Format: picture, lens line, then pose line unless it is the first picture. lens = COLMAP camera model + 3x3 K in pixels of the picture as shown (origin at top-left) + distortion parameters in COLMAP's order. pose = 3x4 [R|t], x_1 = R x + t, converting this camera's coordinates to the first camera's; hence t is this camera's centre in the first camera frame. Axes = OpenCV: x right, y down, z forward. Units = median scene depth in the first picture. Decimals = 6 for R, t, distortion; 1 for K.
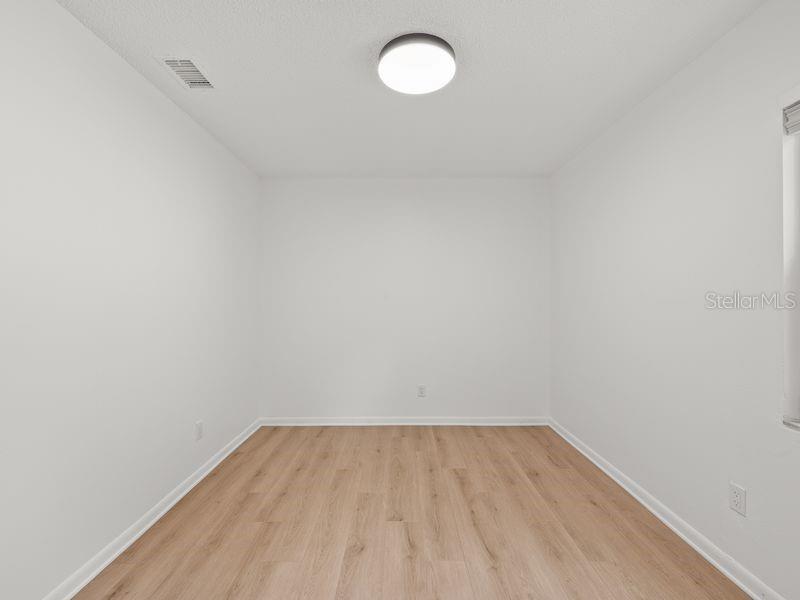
lens RADIAL K [[356.3, 0, 401.6], [0, 356.3, 296.2], [0, 0, 1]] dist [0.000984, 0.000060]
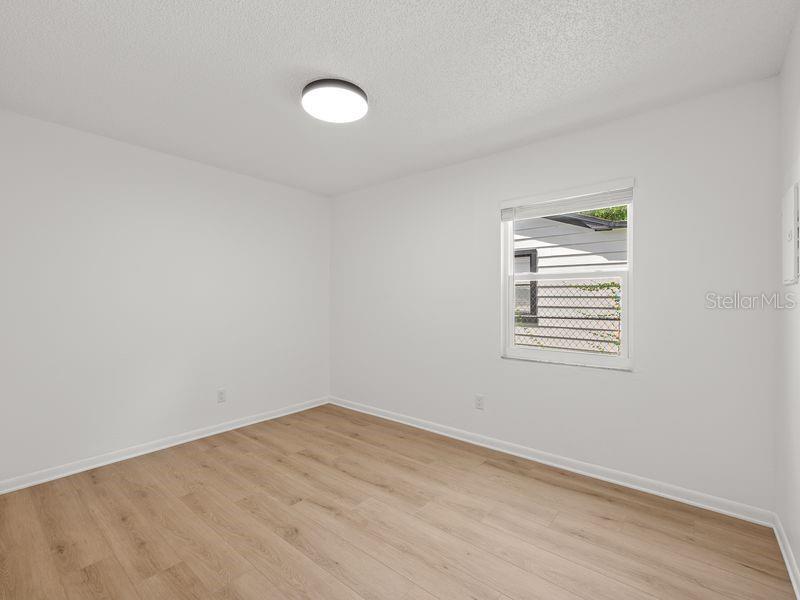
lens RADIAL K [[356.3, 0, 401.6], [0, 356.3, 296.2], [0, 0, 1]] dist [0.000984, 0.000060]
pose [[0.649647, 0.005830, 0.760214, -0.490505], [-0.008100, 0.999967, -0.000747, -0.001137], [-0.760193, -0.005673, 0.649673, 0.041085]]
